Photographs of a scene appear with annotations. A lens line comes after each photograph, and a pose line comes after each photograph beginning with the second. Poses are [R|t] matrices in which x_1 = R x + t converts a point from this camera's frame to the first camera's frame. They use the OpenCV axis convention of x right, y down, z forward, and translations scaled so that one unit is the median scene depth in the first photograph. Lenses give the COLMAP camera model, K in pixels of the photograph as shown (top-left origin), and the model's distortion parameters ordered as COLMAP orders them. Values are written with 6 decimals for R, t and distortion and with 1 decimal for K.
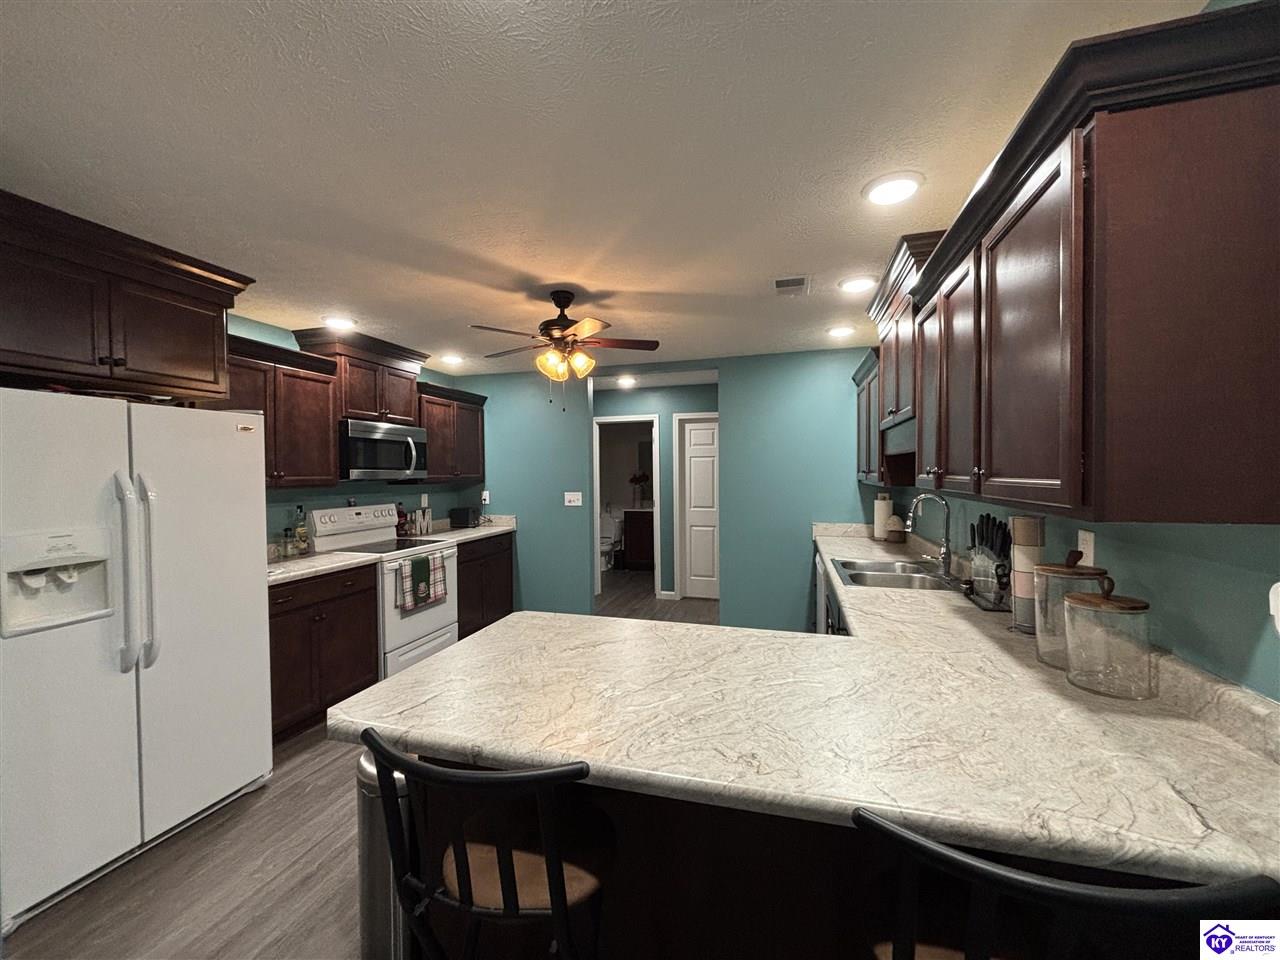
lens RADIAL K [[515.4, 0, 636.5], [0, 515.4, 480.5], [0, 0, 1]] dist [-0.000321, -0.000753]
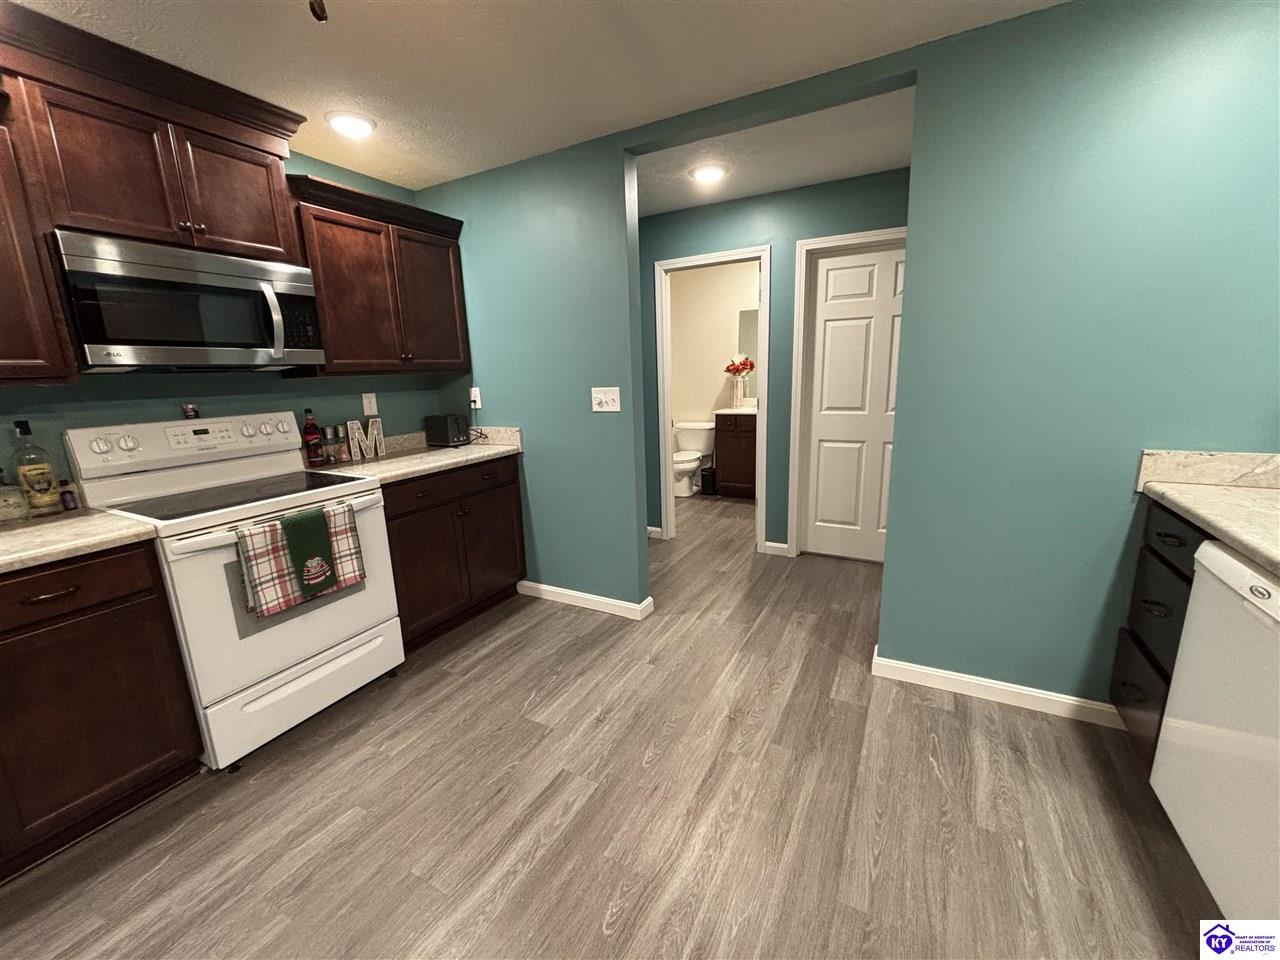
lens RADIAL K [[515.4, 0, 636.5], [0, 515.4, 480.5], [0, 0, 1]] dist [-0.000321, -0.000753]
pose [[0.977562, 0.021506, -0.209549, 0.033631], [0.020633, 0.980216, 0.196854, 0.015495], [0.209637, -0.196761, 0.957777, 0.529696]]
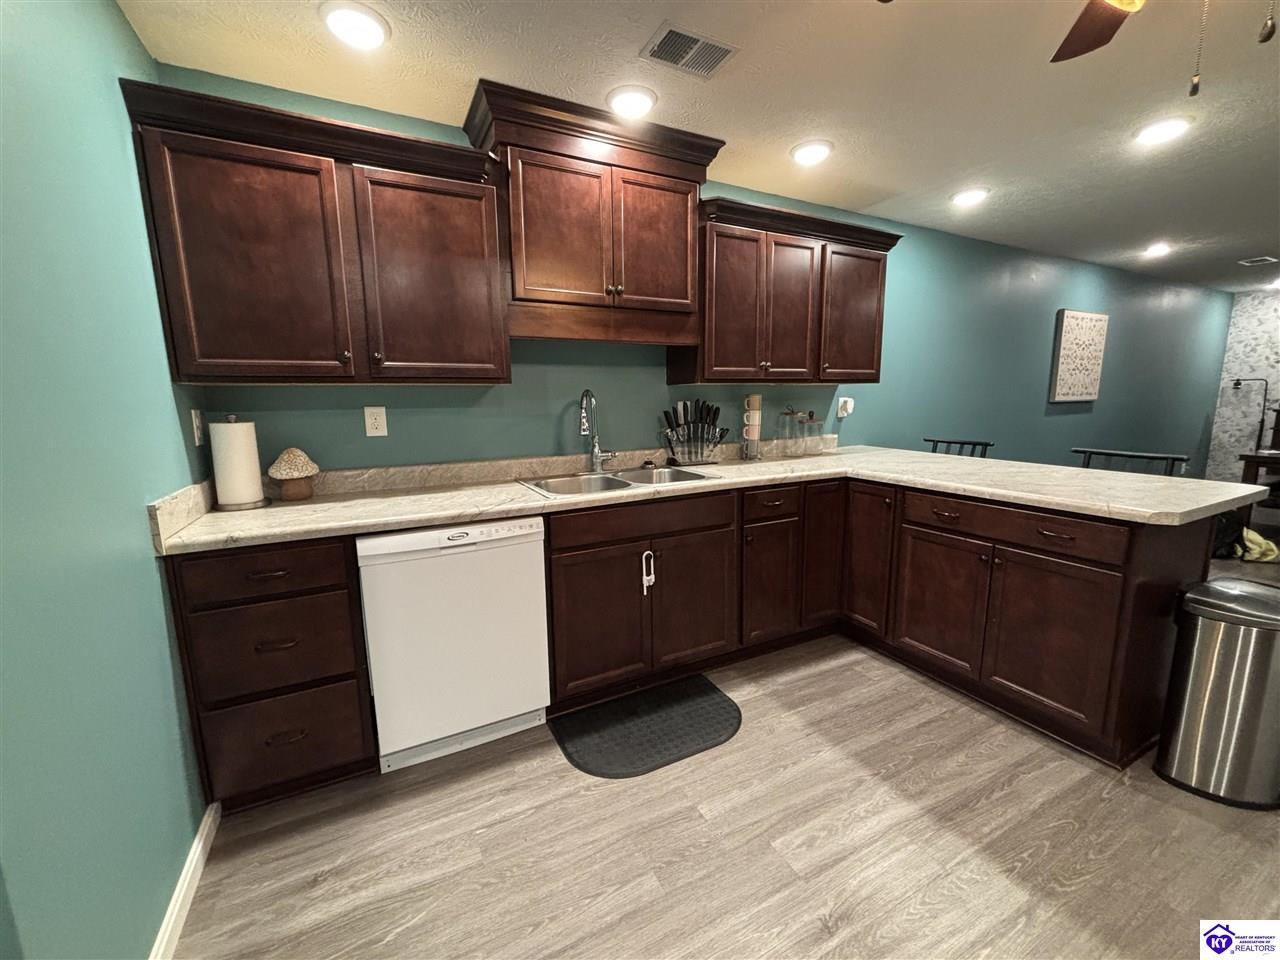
lens RADIAL K [[515.4, 0, 636.5], [0, 515.4, 480.5], [0, 0, 1]] dist [-0.000321, -0.000753]
pose [[-0.693681, -0.100100, 0.713293, -0.103993], [0.029716, 0.985476, 0.167196, 0.021816], [-0.719669, 0.137177, -0.680631, 1.023175]]
